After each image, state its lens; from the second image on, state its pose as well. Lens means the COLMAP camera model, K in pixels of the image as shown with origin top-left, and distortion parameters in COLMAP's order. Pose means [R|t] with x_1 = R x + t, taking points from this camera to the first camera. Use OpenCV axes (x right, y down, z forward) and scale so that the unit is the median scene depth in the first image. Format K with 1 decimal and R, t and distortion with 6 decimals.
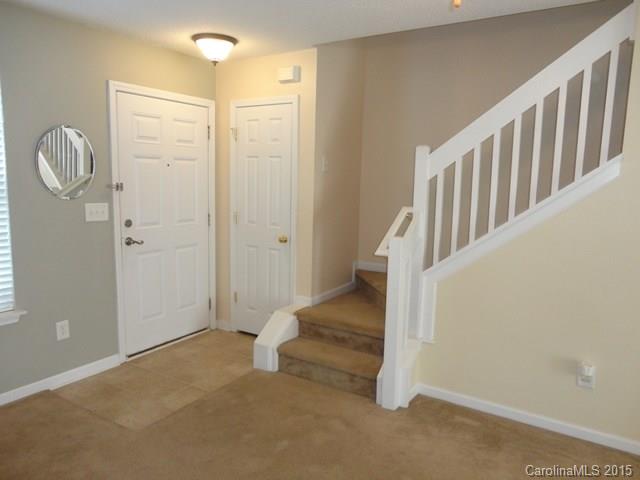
lens RADIAL K [[469.1, 0, 318.8], [0, 469.1, 248.2], [0, 0, 1]] dist [0.000911, -0.000004]
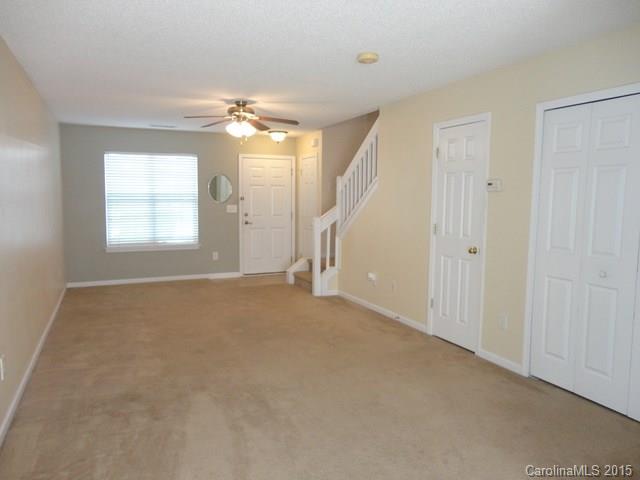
lens RADIAL K [[469.1, 0, 318.8], [0, 469.1, 248.2], [0, 0, 1]] dist [0.000911, -0.000004]
pose [[0.843012, 0.041046, -0.536327, 1.110834], [-0.064866, 0.997565, -0.025614, 0.144057], [0.533970, 0.056382, 0.843621, -0.715159]]
